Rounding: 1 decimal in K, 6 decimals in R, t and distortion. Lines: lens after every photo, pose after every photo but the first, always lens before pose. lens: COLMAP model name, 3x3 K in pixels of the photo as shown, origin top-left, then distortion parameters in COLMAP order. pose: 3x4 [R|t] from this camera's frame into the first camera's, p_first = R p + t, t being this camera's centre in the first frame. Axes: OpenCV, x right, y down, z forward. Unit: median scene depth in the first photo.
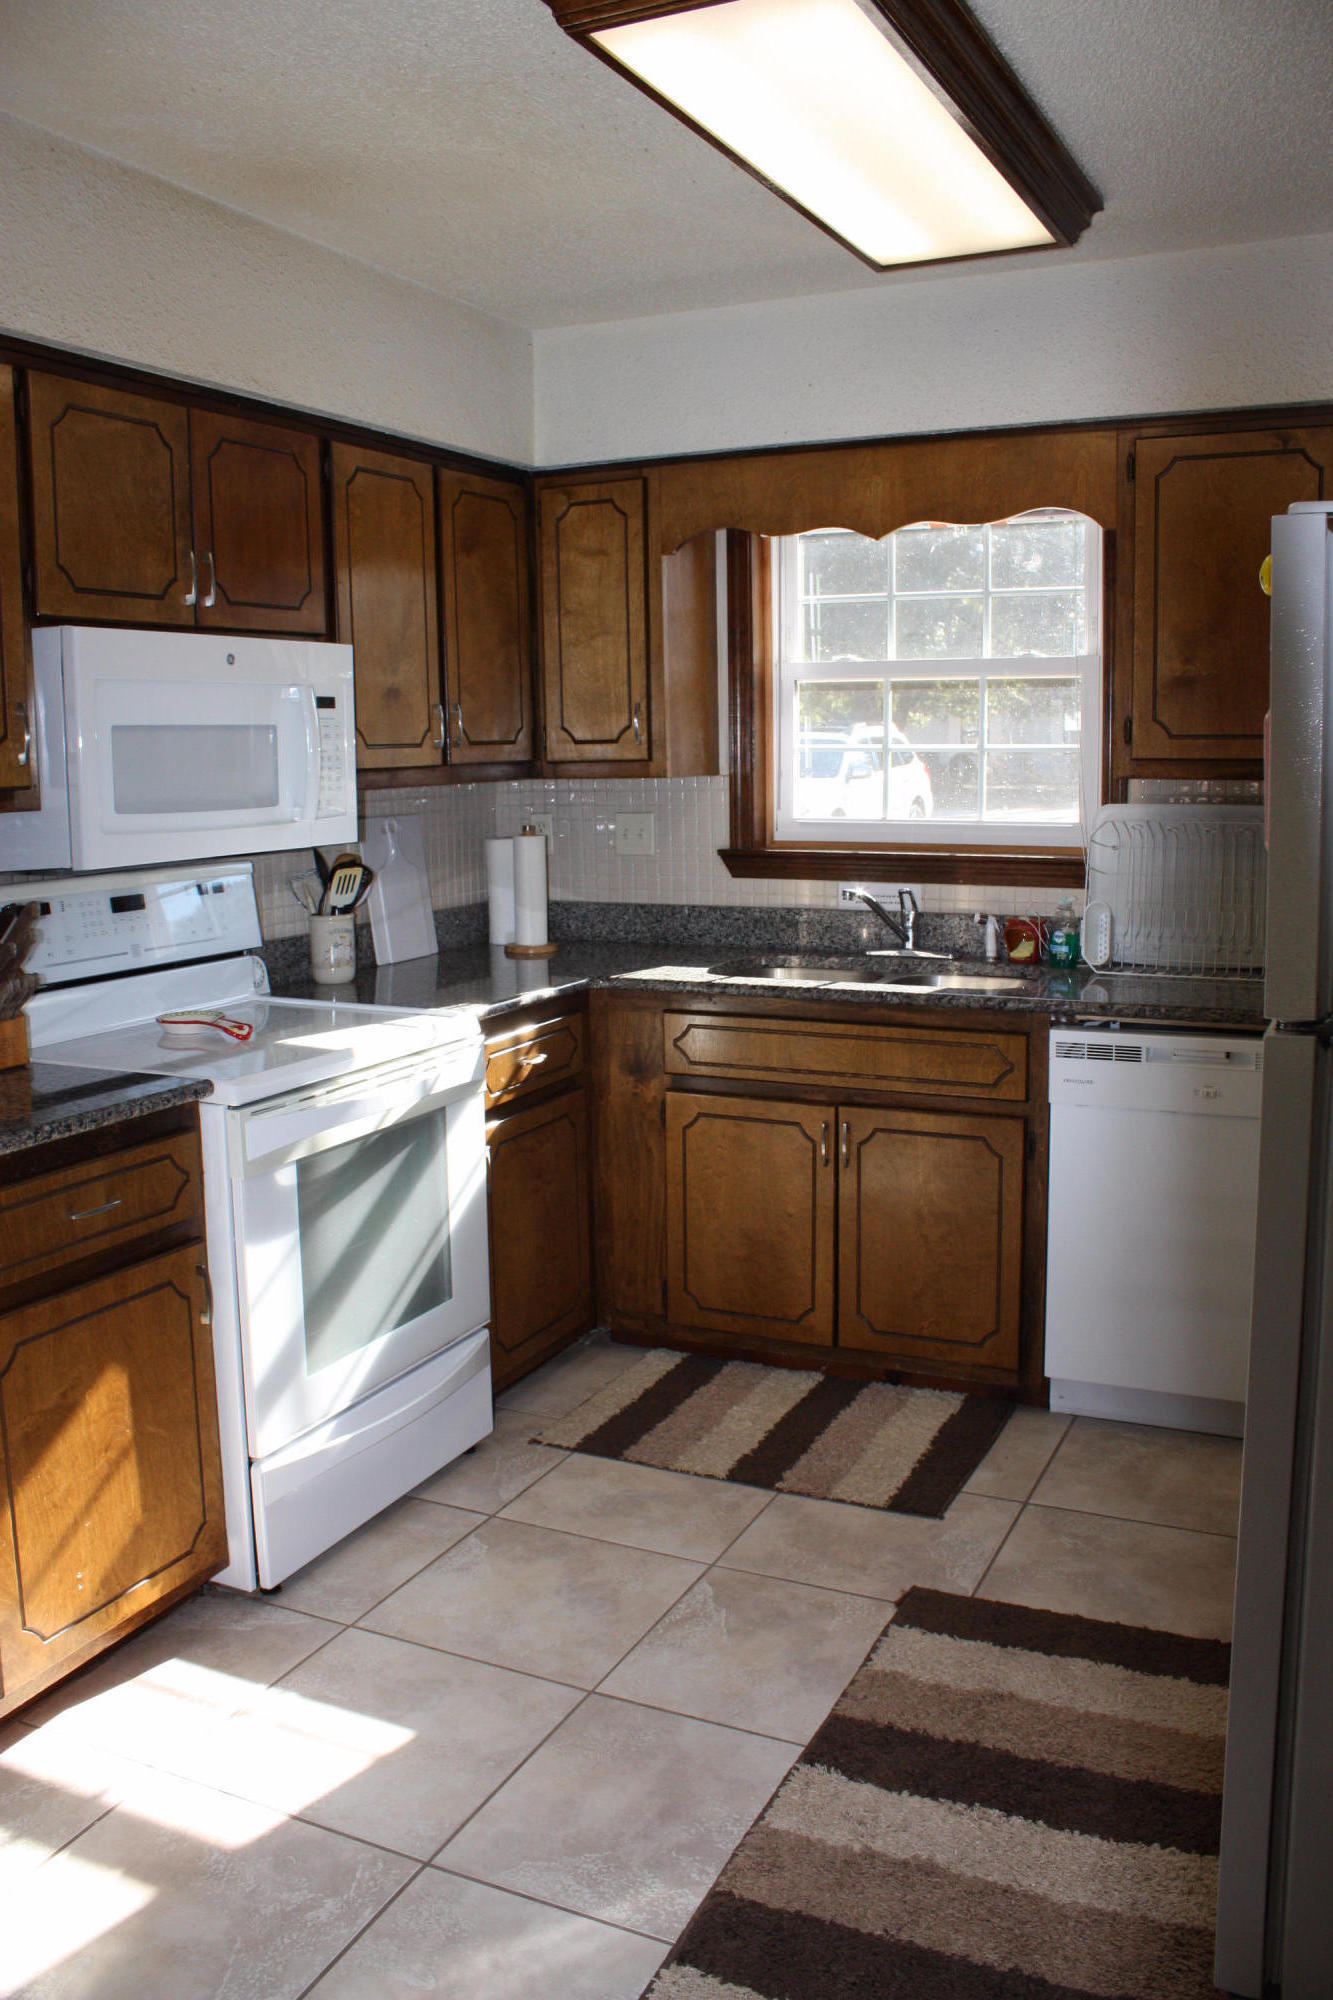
lens RADIAL K [[1665.9, 0, 666.4], [0, 1665.9, 988.6], [0, 0, 1]] dist [-0.134944, 0.071352]
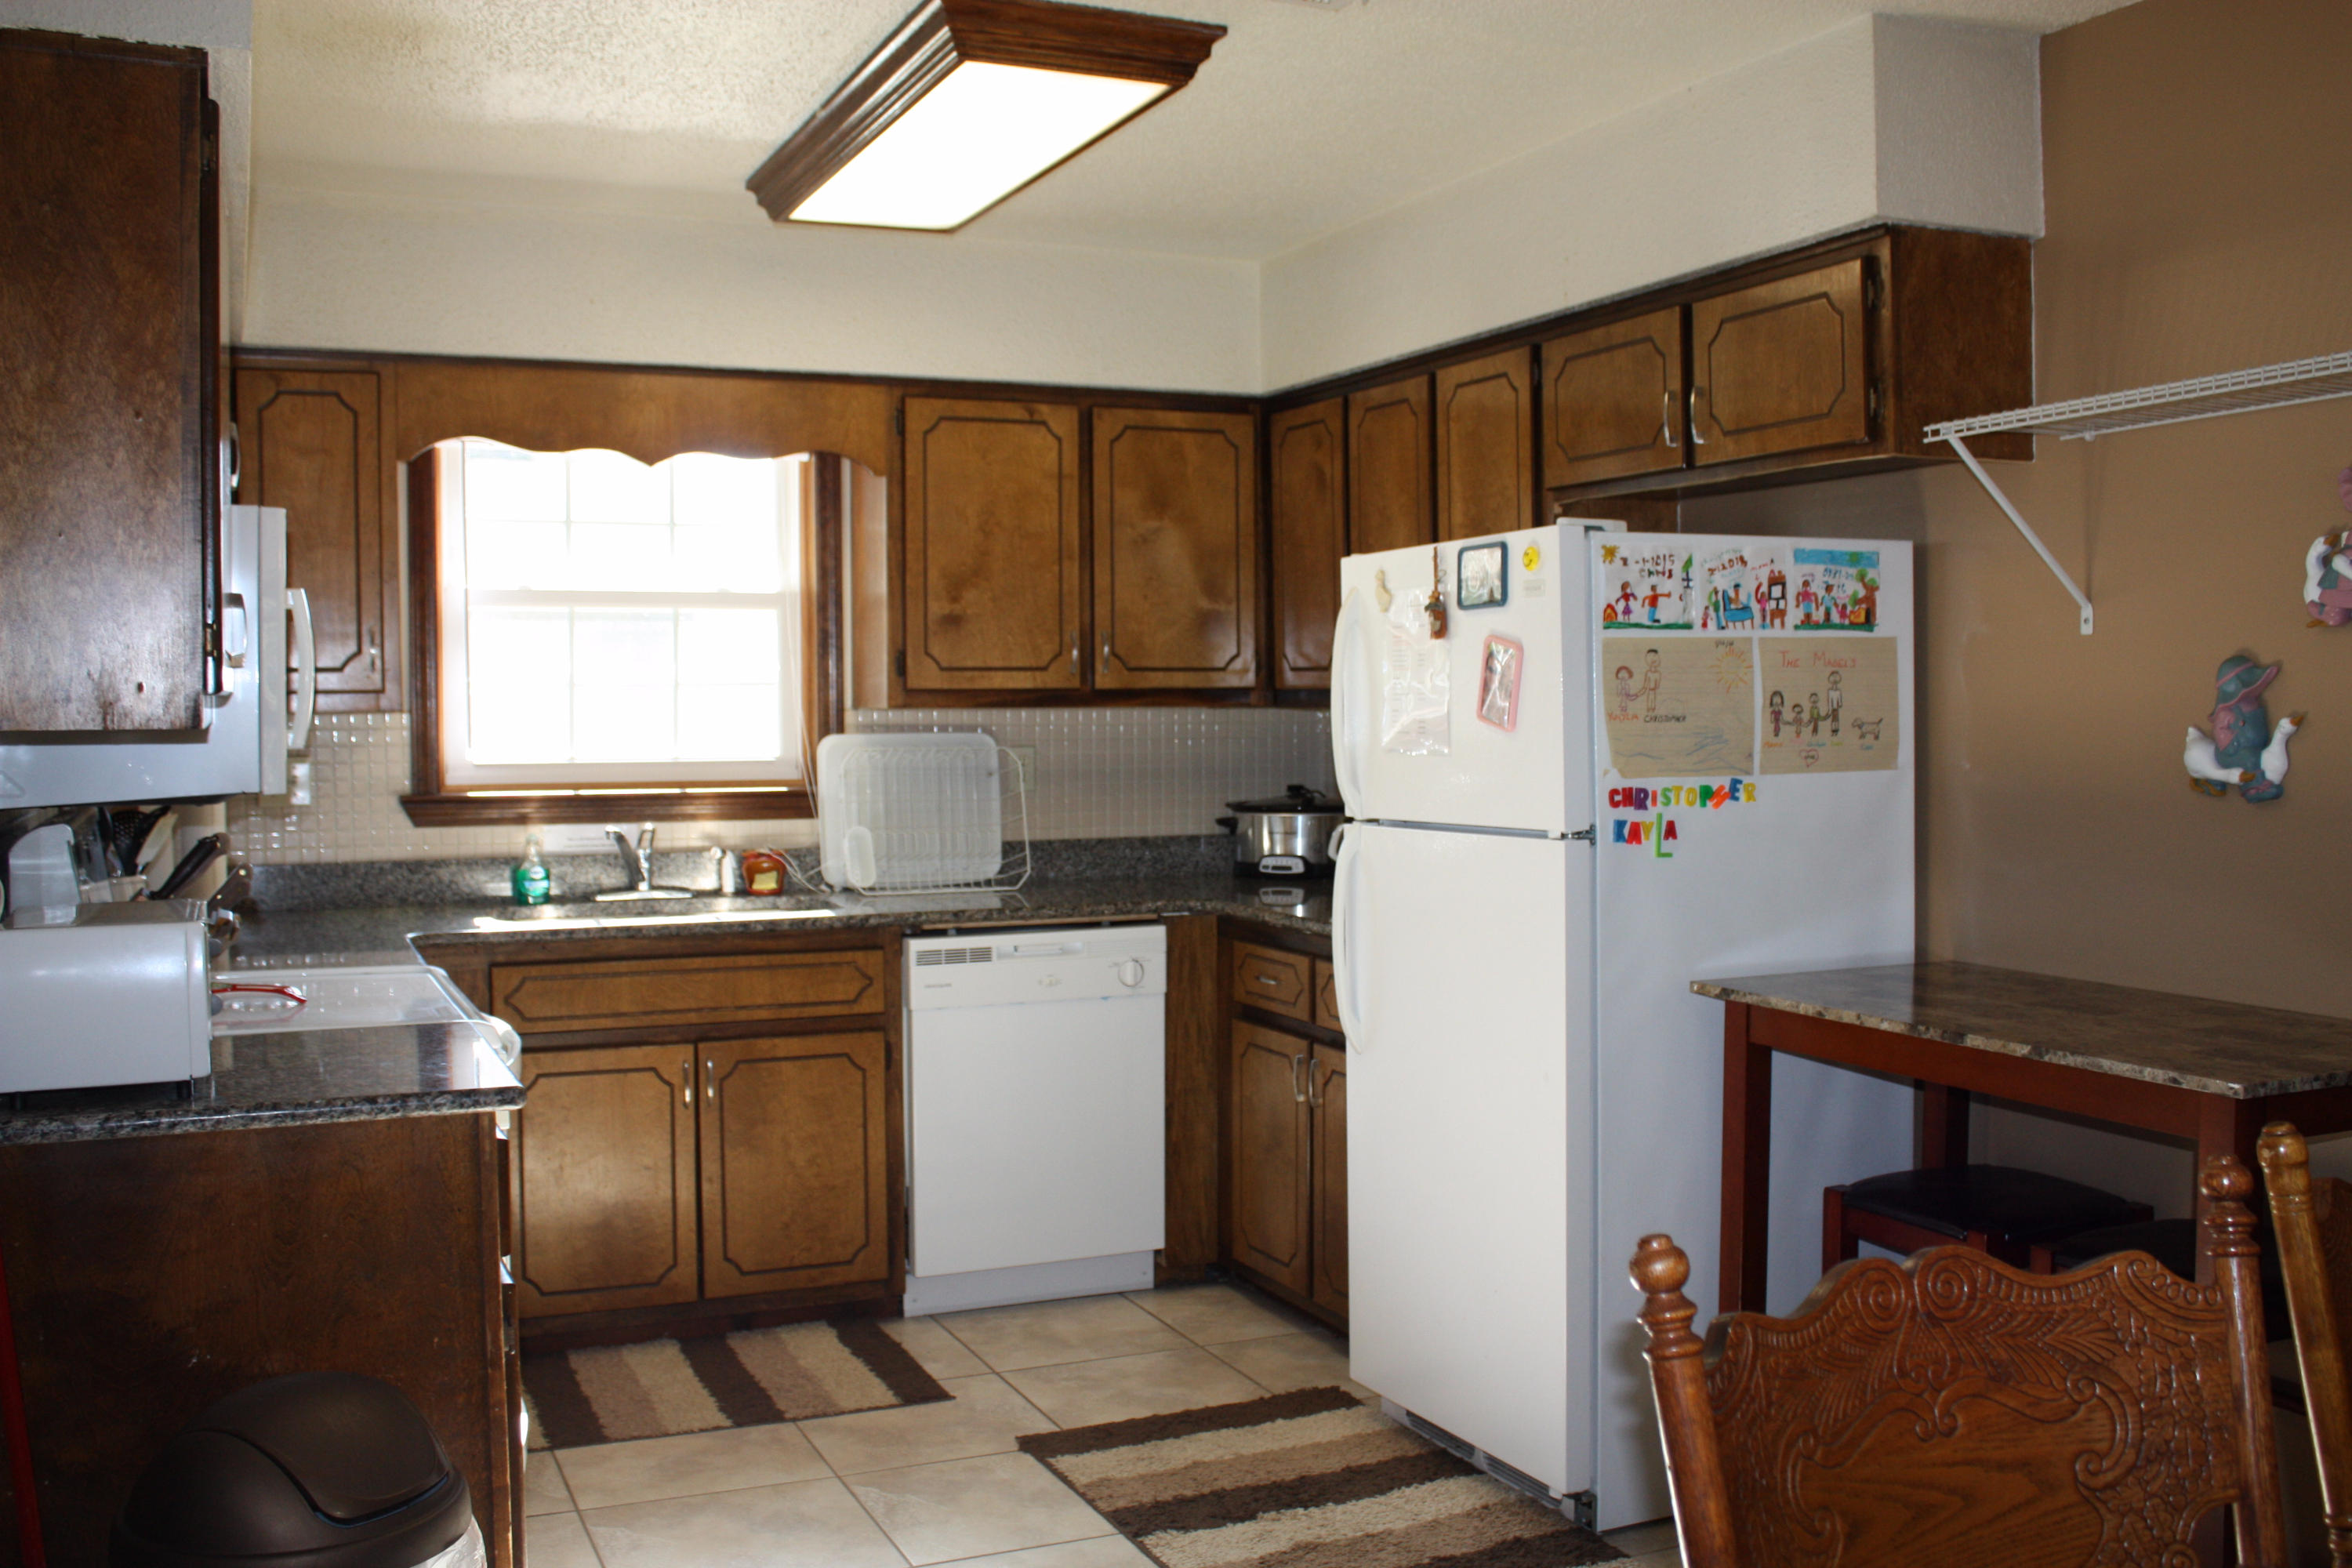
lens RADIAL K [[2186.0, 0, 1174.5], [0, 2186.0, 782.8], [0, 0, 1]] dist [-0.093322, 0.000000]
pose [[0.658415, -0.021661, 0.752343, -0.692132], [0.103940, 0.992625, -0.062385, 0.028778], [-0.745444, 0.119274, 0.655811, -0.060029]]
